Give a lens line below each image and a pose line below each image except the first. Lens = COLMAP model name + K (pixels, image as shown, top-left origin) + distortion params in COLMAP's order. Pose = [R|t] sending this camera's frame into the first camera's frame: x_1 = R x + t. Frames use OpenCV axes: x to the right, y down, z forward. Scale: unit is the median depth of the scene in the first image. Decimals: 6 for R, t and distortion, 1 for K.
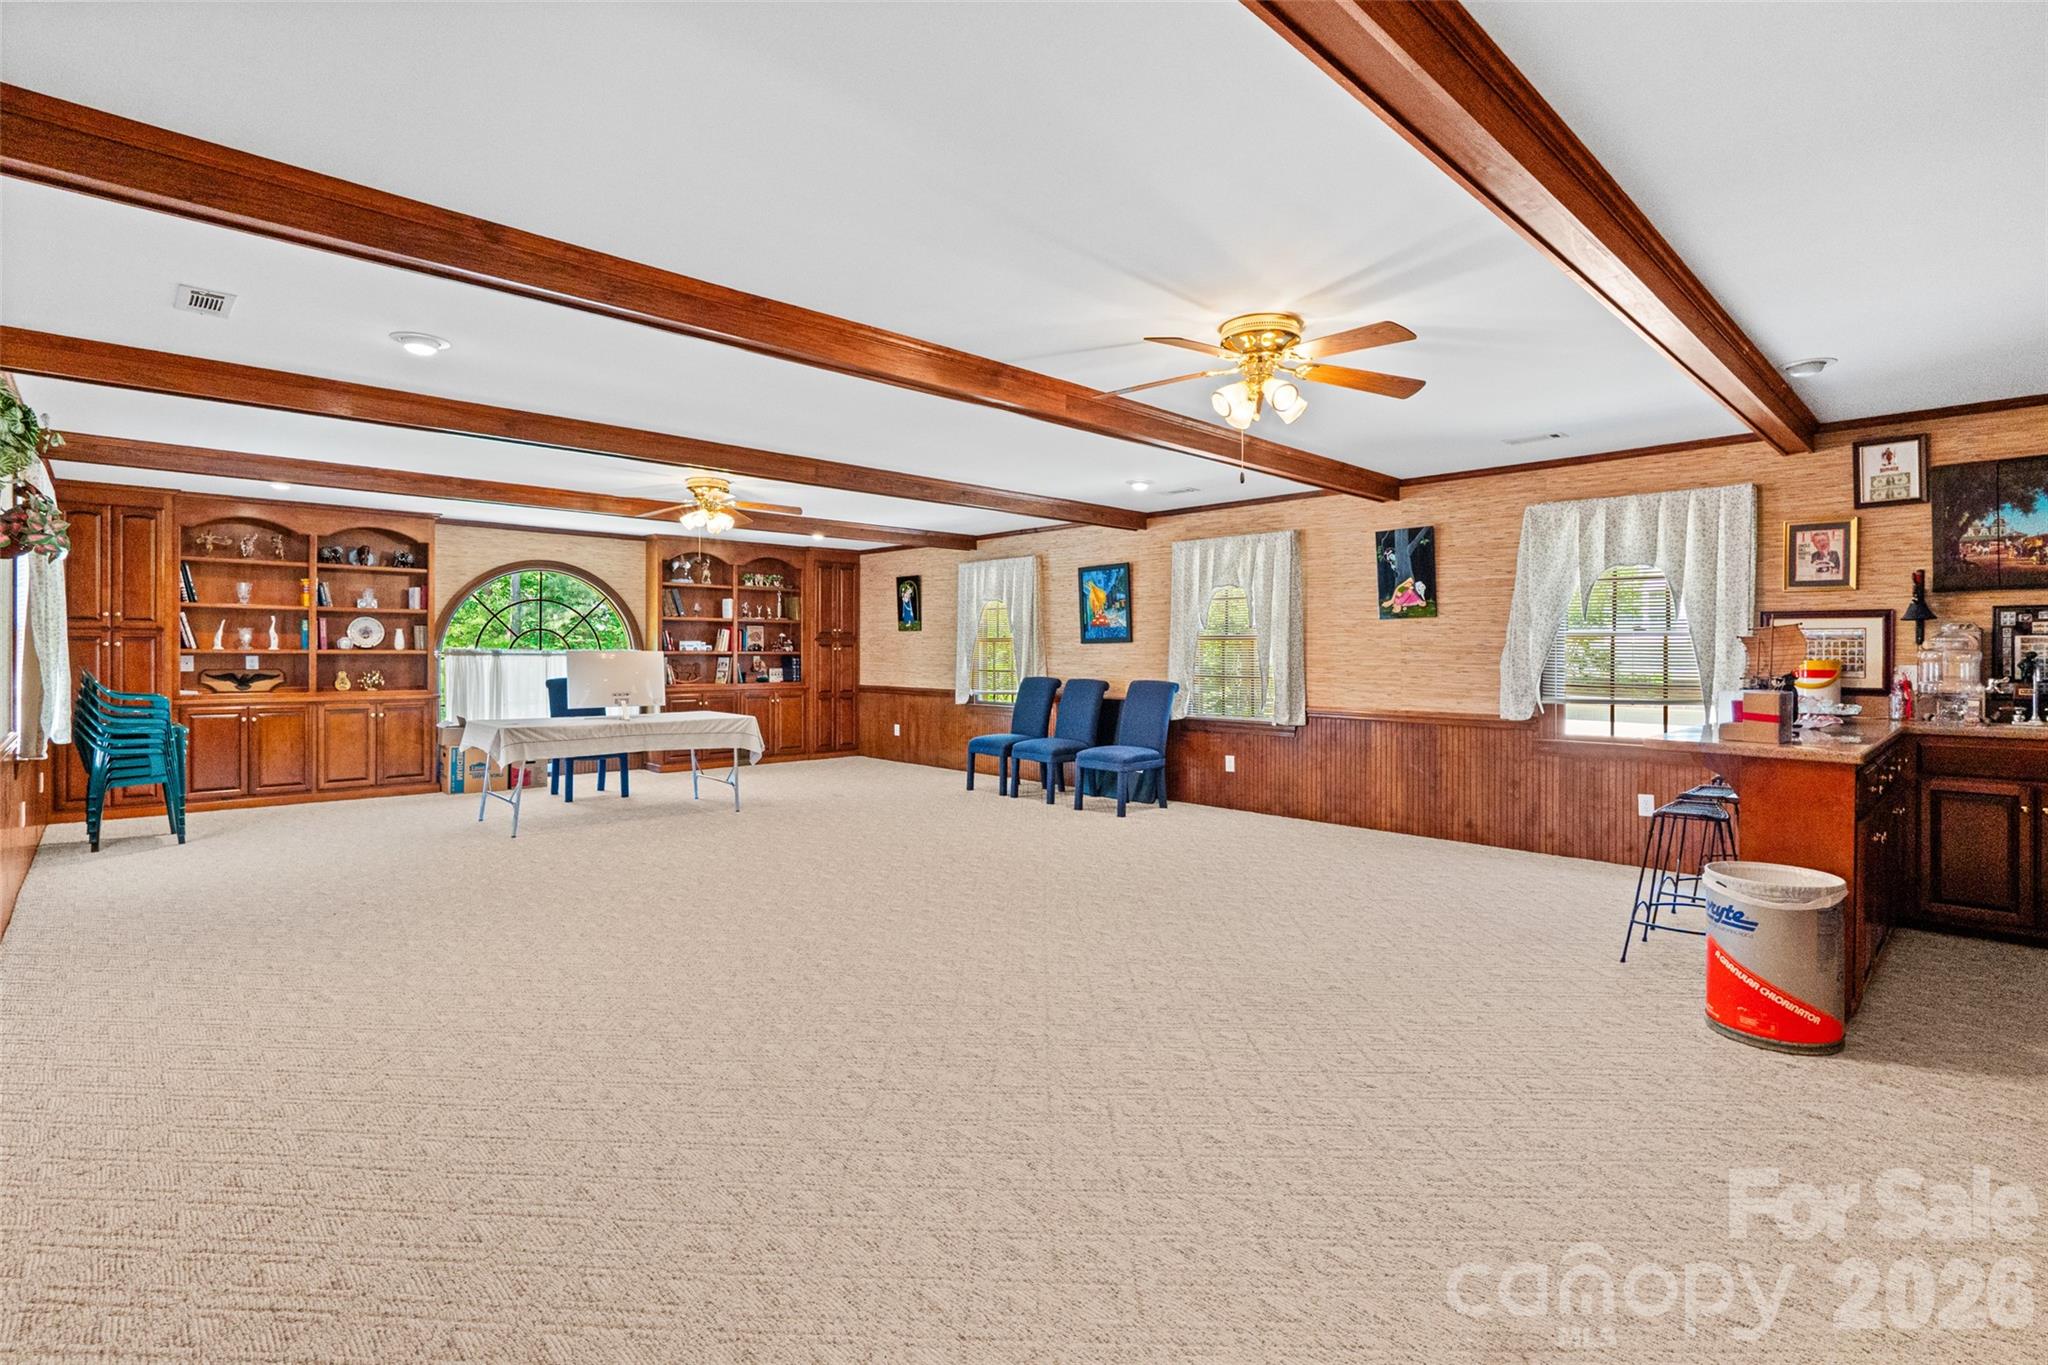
lens RADIAL K [[960.8, 0, 1024.6], [0, 960.8, 667.5], [0, 0, 1]] dist [-0.008670, -0.001749]
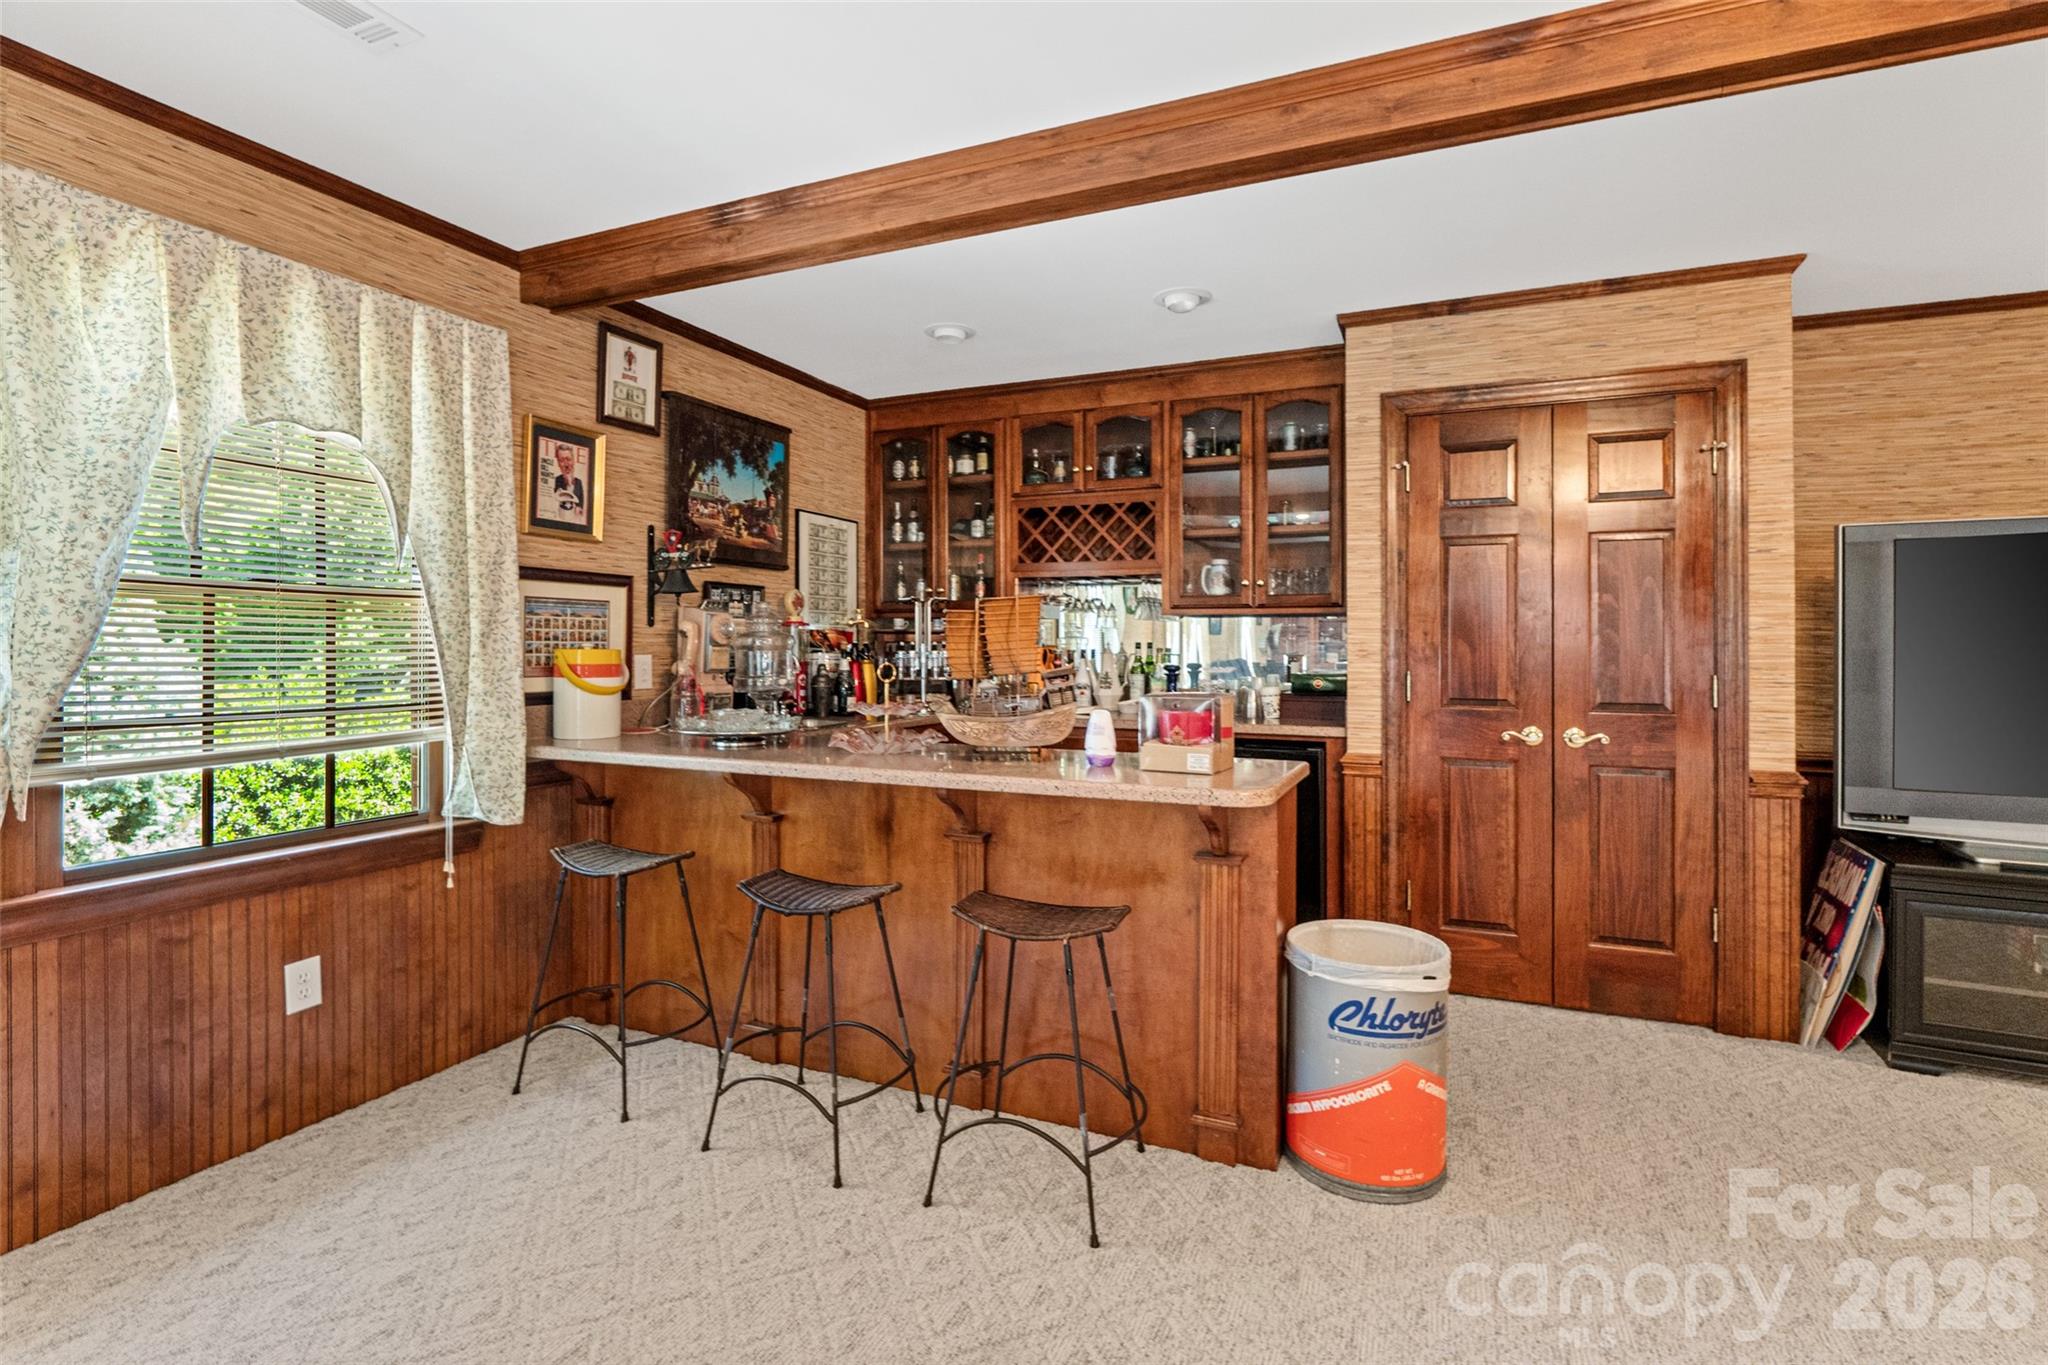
lens RADIAL K [[960.8, 0, 1029.1], [0, 960.8, 637.9], [0, 0, 1]] dist [-0.008670, -0.001749]
pose [[-0.395453, 0.000374, 0.918486, 0.133907], [0.008233, 0.999961, 0.003138, -0.014426], [-0.918449, 0.008803, -0.395441, 0.970369]]
